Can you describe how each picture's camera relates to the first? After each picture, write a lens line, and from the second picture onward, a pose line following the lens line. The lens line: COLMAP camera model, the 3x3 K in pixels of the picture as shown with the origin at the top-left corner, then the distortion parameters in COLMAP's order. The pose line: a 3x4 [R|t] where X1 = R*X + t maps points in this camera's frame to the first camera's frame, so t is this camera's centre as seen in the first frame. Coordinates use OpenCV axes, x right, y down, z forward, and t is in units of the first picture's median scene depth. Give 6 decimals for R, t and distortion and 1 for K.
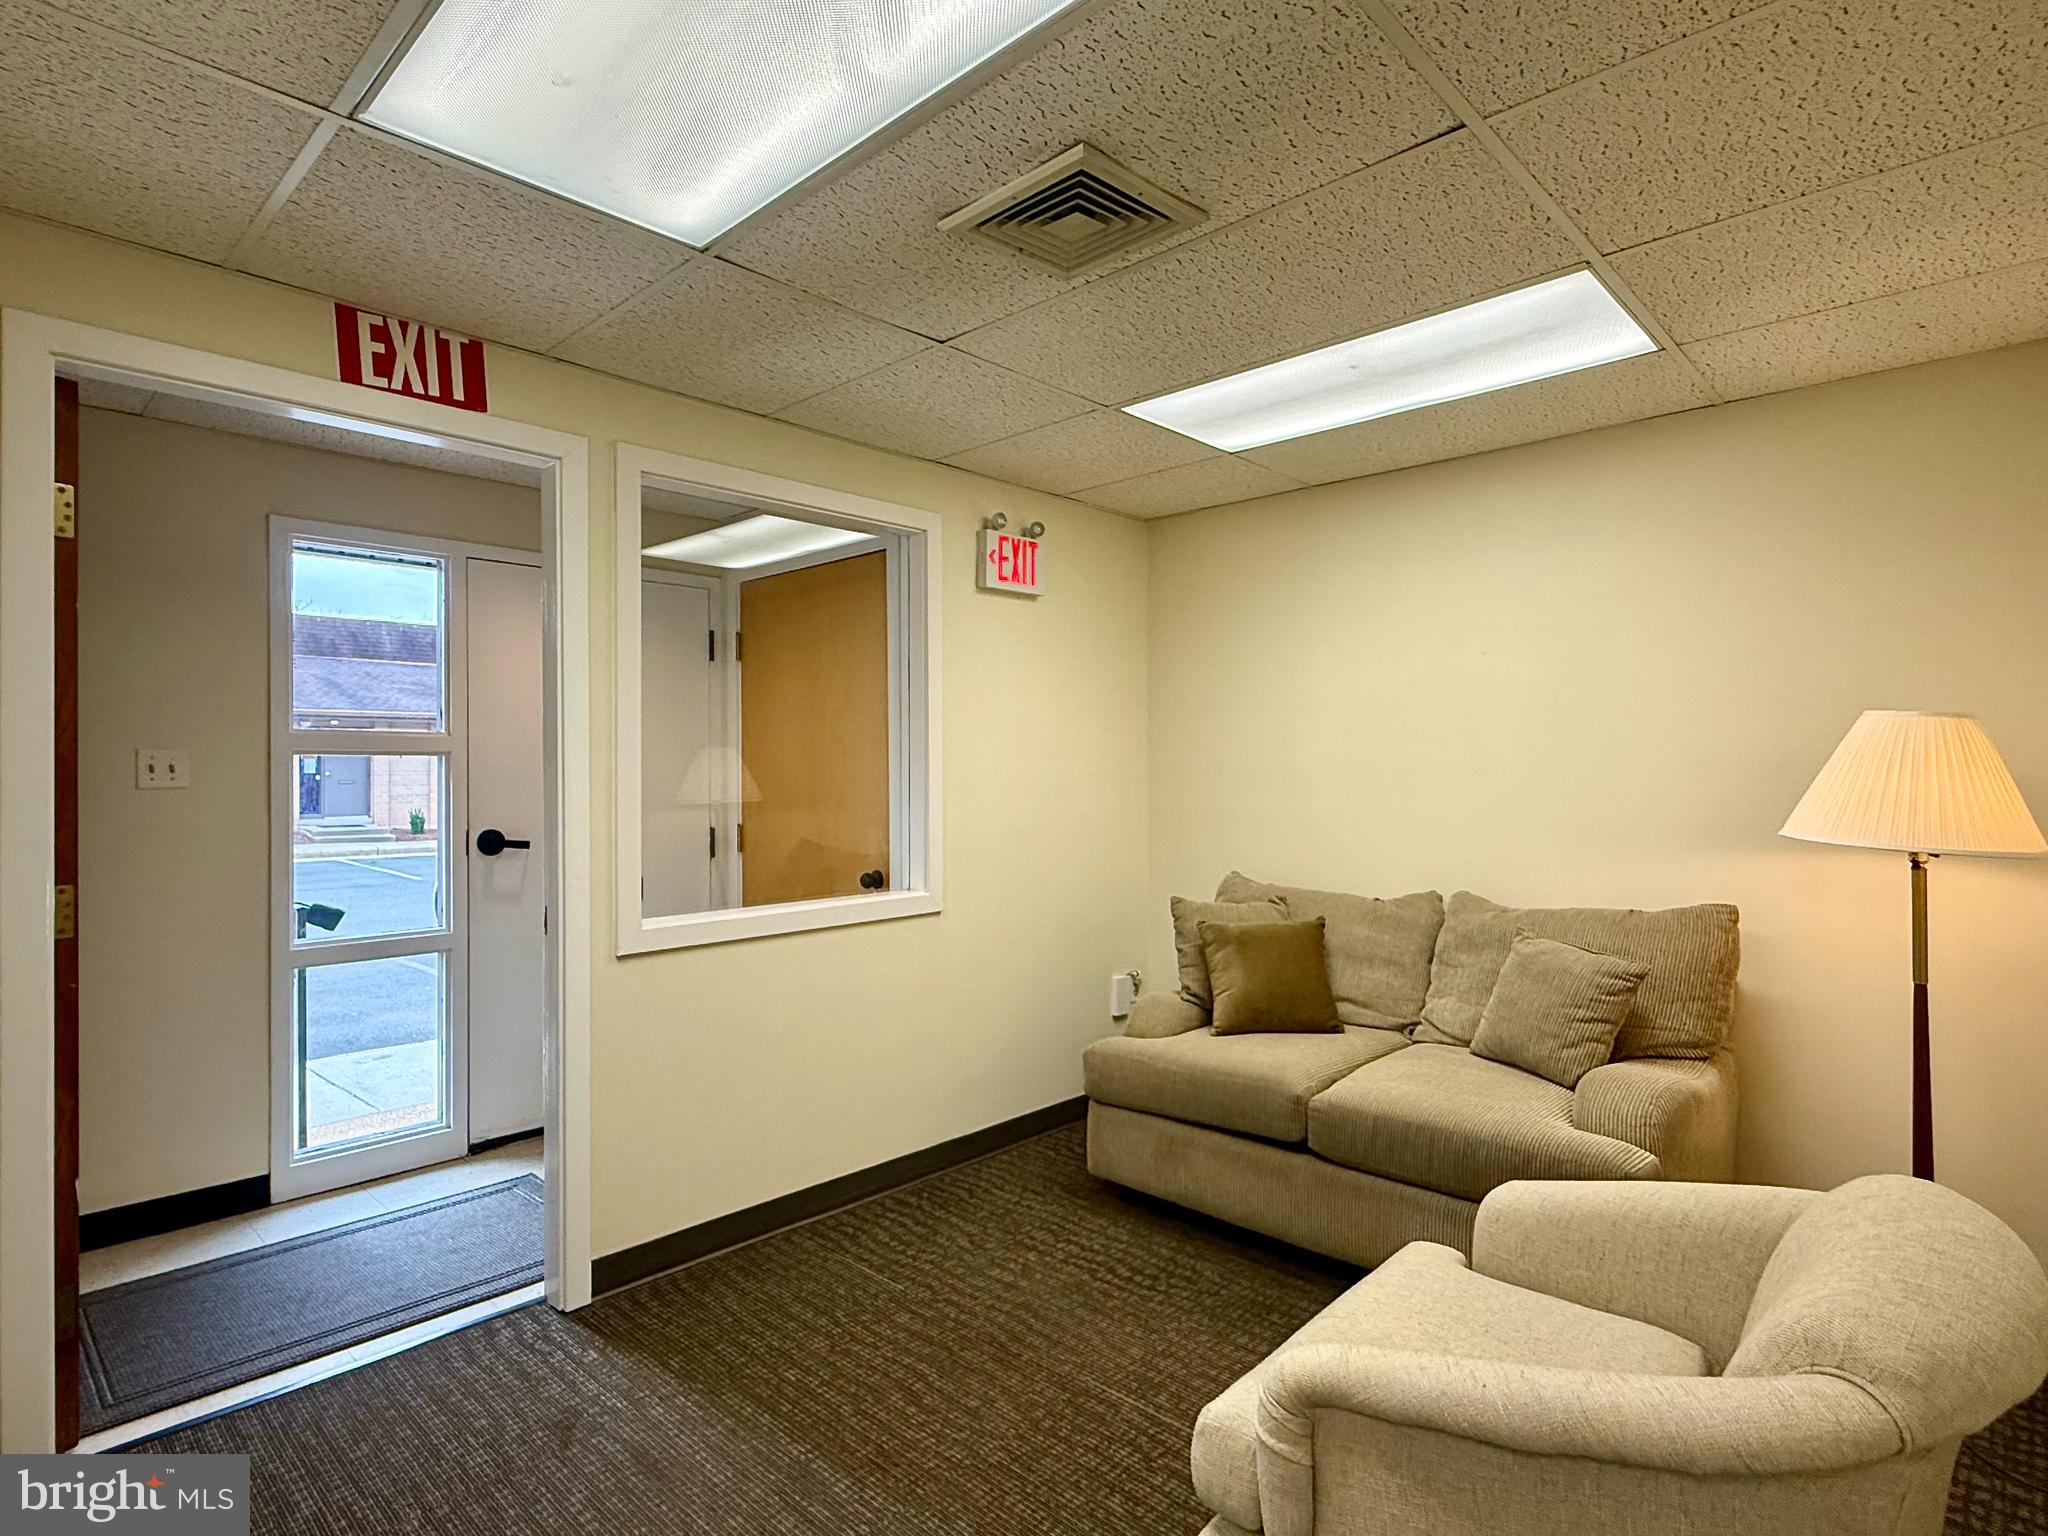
lens RADIAL K [[1077.9, 0, 1016.4], [0, 1077.9, 764.1], [0, 0, 1]] dist [-0.003868, -0.000516]
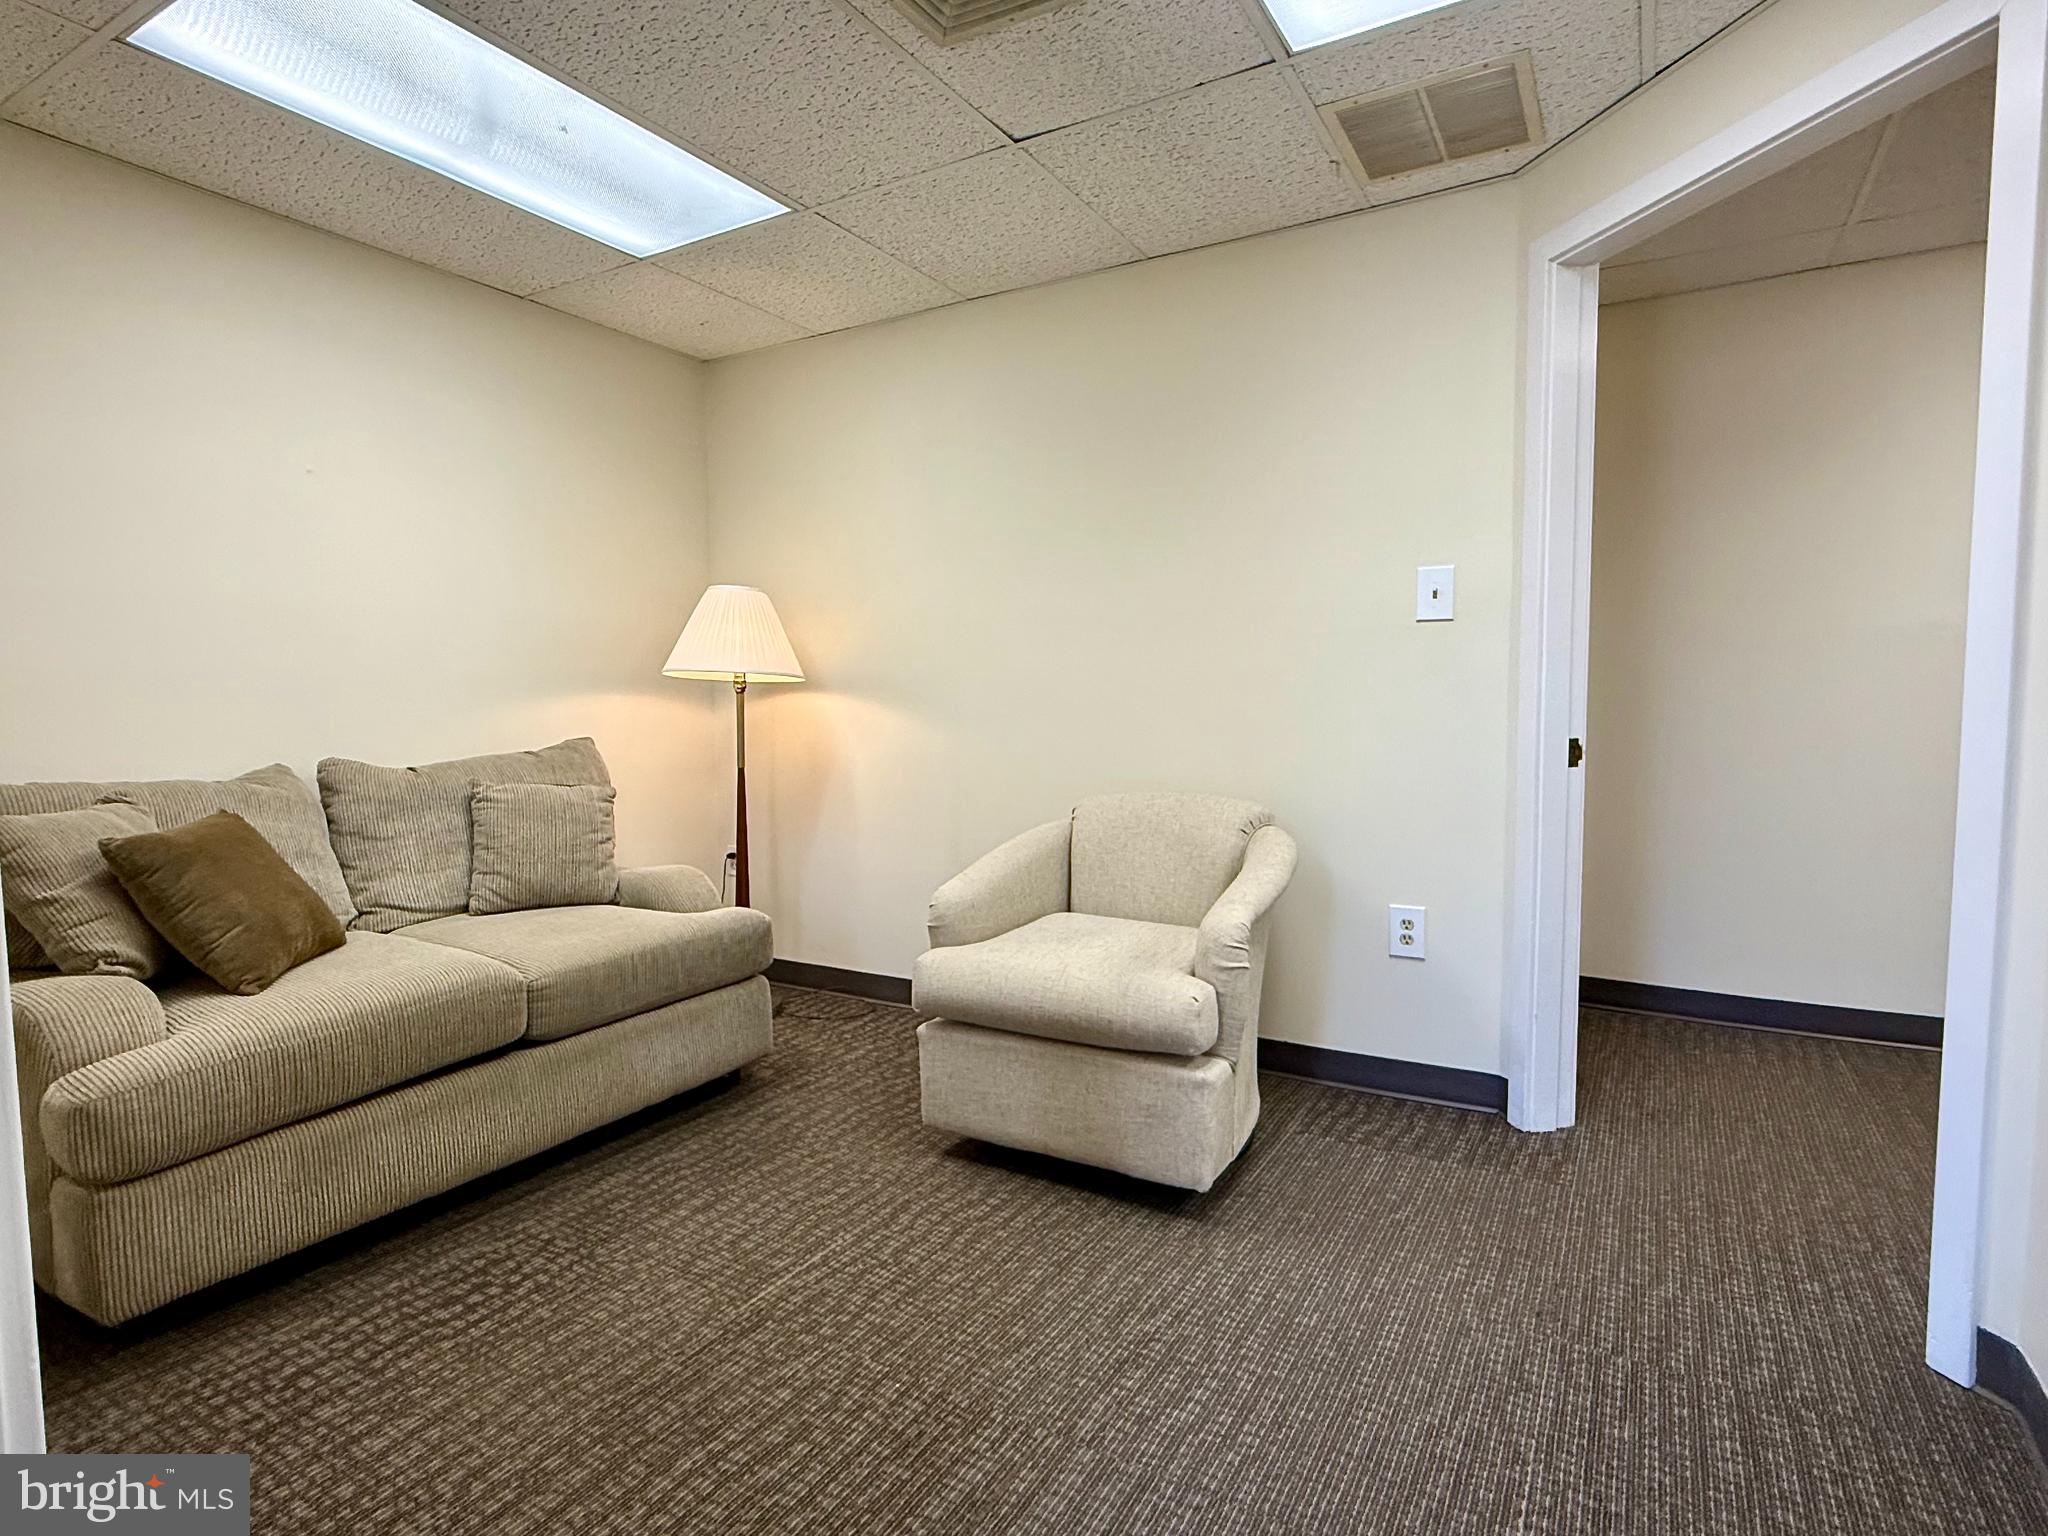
lens RADIAL K [[1077.9, 0, 1026.6], [0, 1077.9, 771.7], [0, 0, 1]] dist [-0.003868, -0.000516]
pose [[-0.236985, -0.068462, 0.969098, -0.631058], [0.000097, 0.997512, 0.070493, 0.085133], [-0.971513, 0.016799, -0.236389, 0.812941]]
